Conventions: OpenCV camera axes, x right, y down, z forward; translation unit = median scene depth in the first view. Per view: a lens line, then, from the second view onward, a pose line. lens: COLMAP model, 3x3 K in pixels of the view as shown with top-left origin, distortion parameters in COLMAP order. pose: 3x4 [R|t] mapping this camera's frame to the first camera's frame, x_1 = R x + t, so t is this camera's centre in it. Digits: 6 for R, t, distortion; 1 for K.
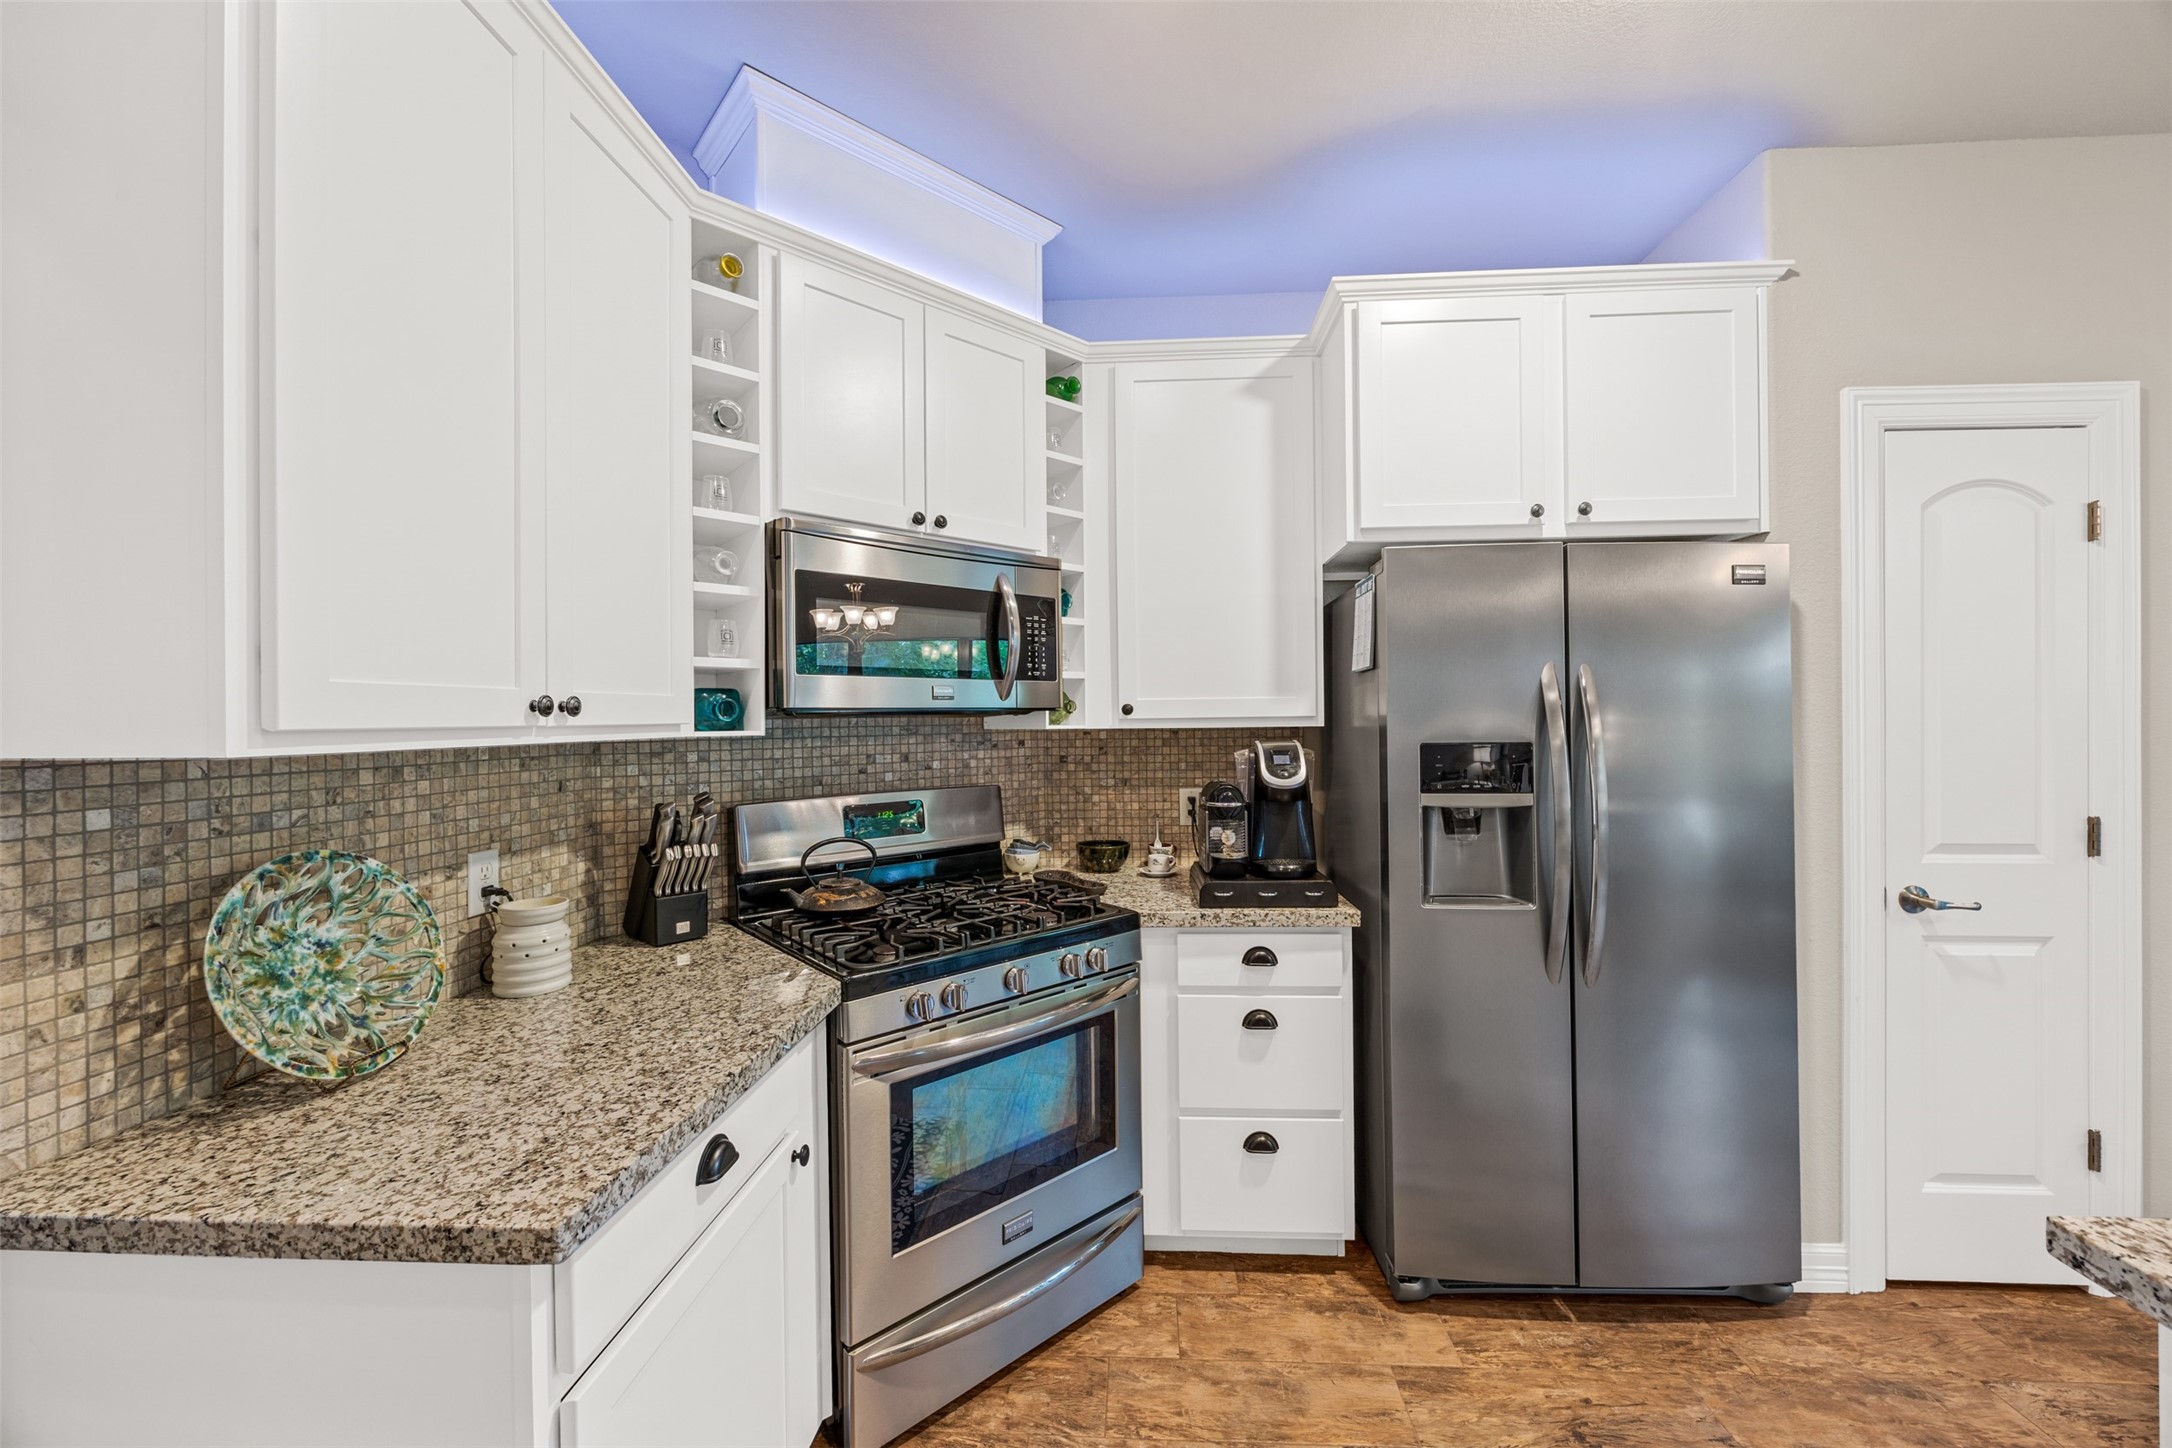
lens RADIAL K [[825.3, 0, 1084.7], [0, 825.3, 719.2], [0, 0, 1]] dist [-0.002562, -0.000142]
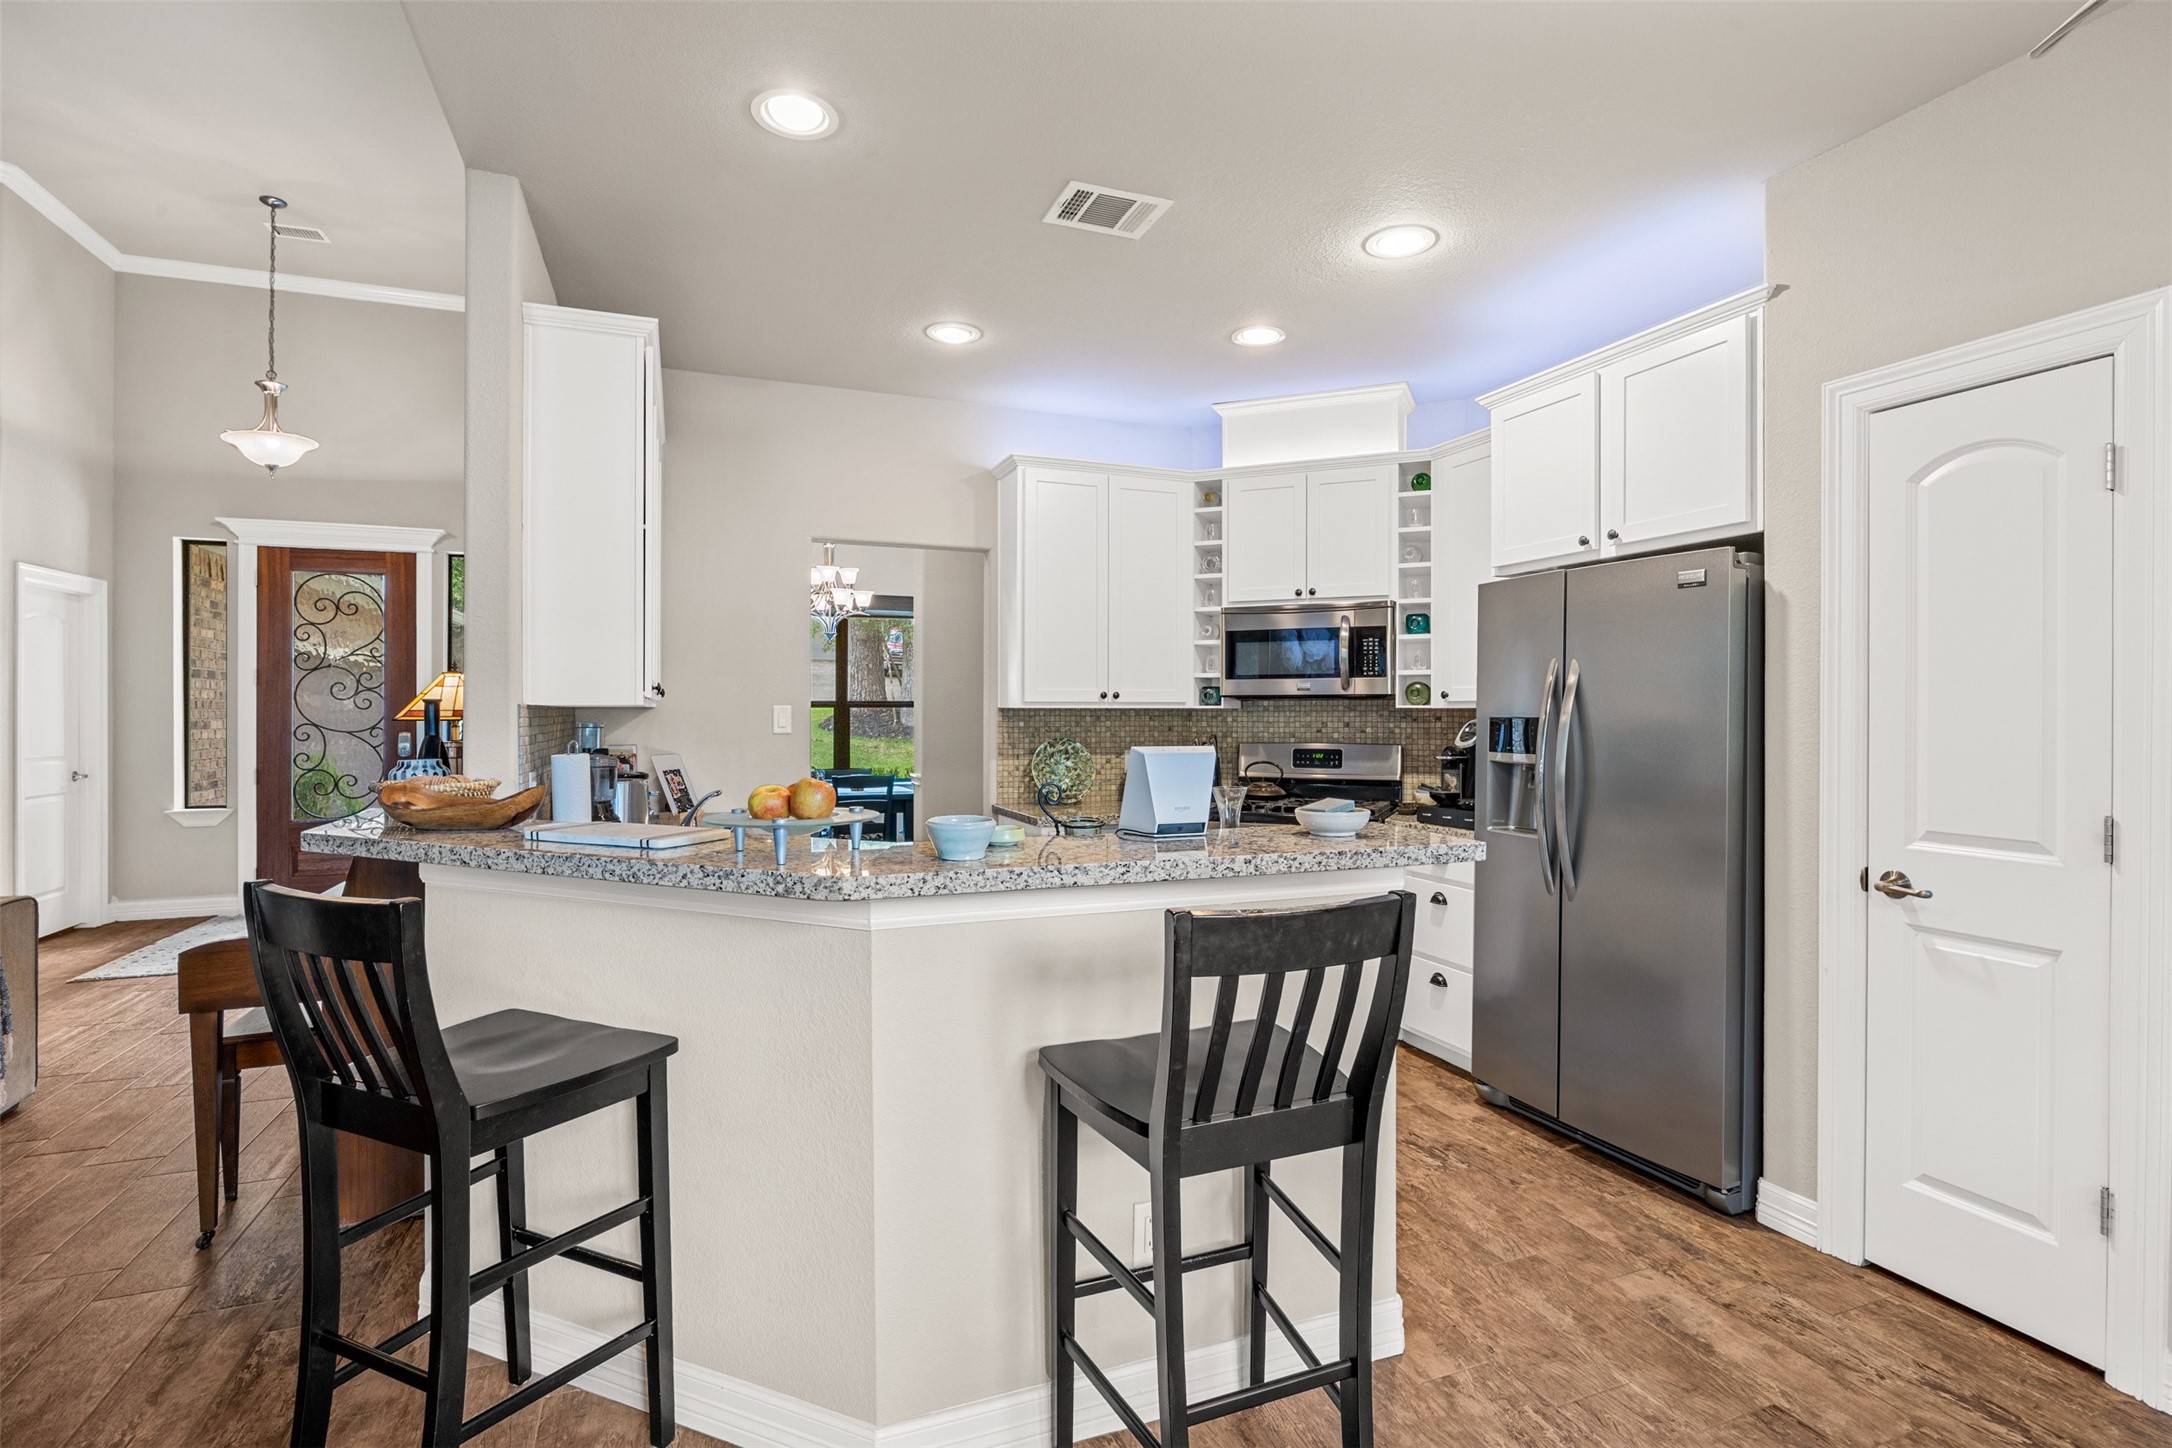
lens RADIAL K [[1013.3, 0, 1086.0], [0, 1013.3, 724.0], [0, 0, 1]] dist [-0.013877, 0.000201]
pose [[0.414619, 0.021001, -0.909753, 1.639284], [-0.006803, 0.999777, 0.019979, 0.009584], [0.909970, -0.002095, 0.414670, -0.364445]]
